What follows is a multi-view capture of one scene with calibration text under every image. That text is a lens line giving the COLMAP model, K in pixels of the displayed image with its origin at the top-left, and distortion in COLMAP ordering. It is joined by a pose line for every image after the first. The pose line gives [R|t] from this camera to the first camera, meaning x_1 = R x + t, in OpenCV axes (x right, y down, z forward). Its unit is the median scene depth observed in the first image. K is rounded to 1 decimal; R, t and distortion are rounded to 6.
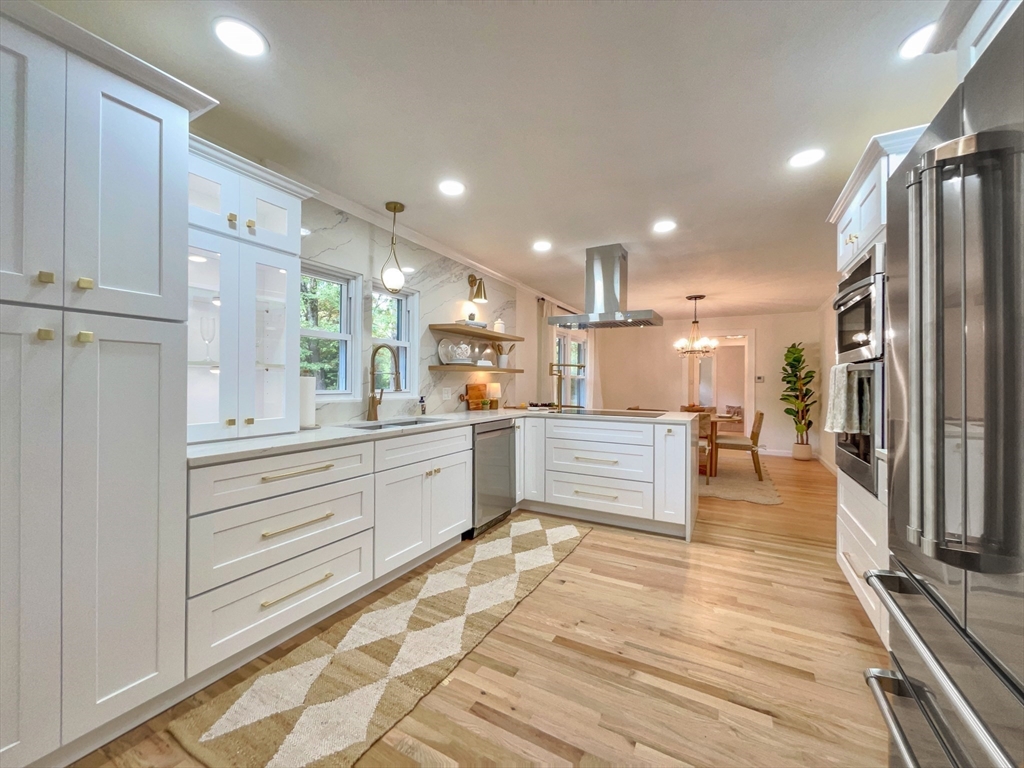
lens RADIAL K [[410.3, 0, 508.0], [0, 410.3, 376.3], [0, 0, 1]] dist [-0.002685, 0.001532]
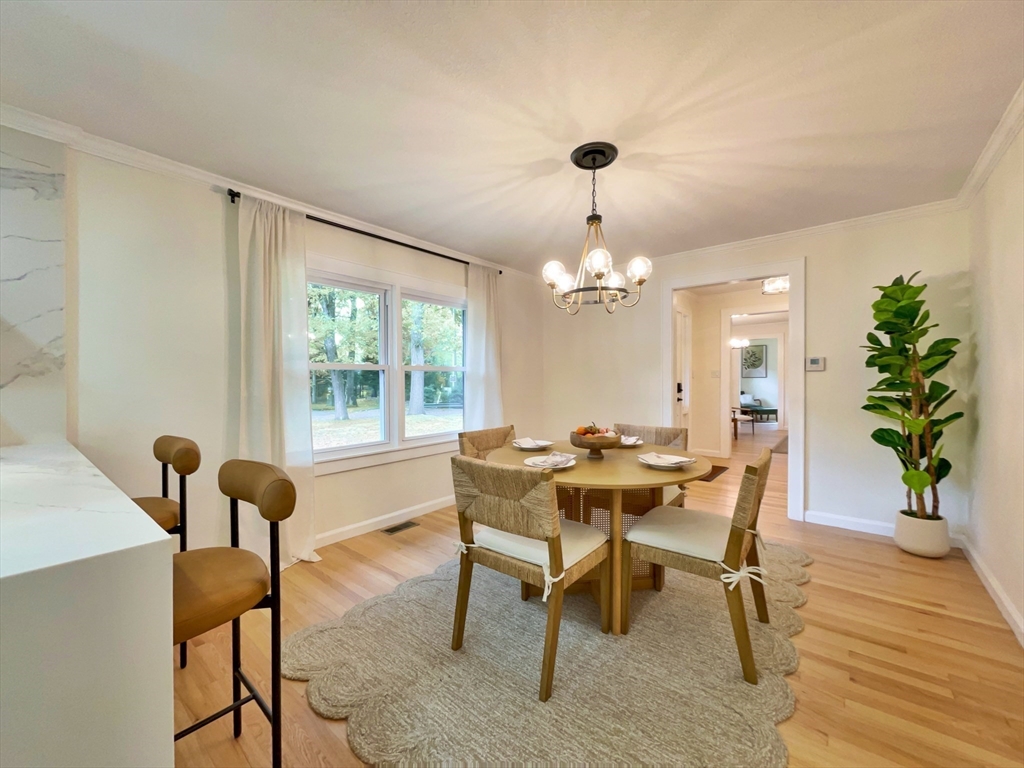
lens RADIAL K [[410.3, 0, 502.3], [0, 410.3, 381.4], [0, 0, 1]] dist [-0.002685, 0.001532]
pose [[0.980657, -0.015583, -0.195115, 0.786468], [0.019432, 0.999652, 0.017825, 0.026773], [0.194770, -0.021272, 0.980618, 1.048820]]
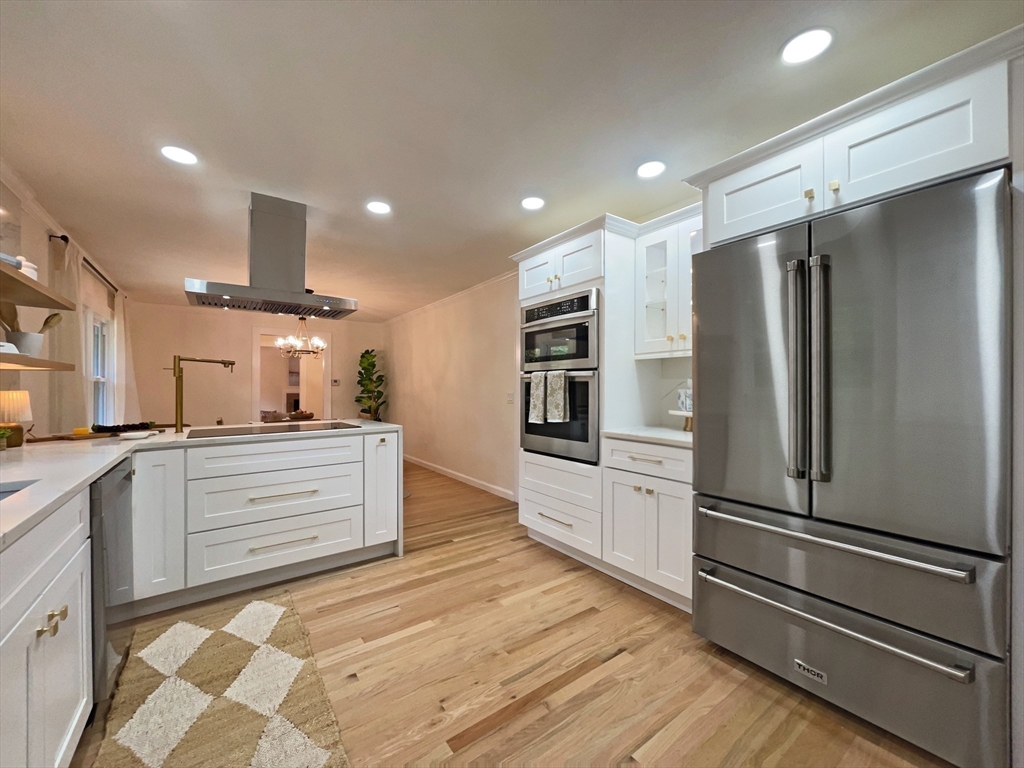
lens RADIAL K [[410.3, 0, 519.4], [0, 410.3, 383.2], [0, 0, 1]] dist [-0.002685, 0.001532]
pose [[0.414014, -0.002417, 0.910267, -0.285155], [-0.006343, 0.999965, 0.005541, 0.002250], [-0.910248, -0.008068, 0.413984, 0.354416]]
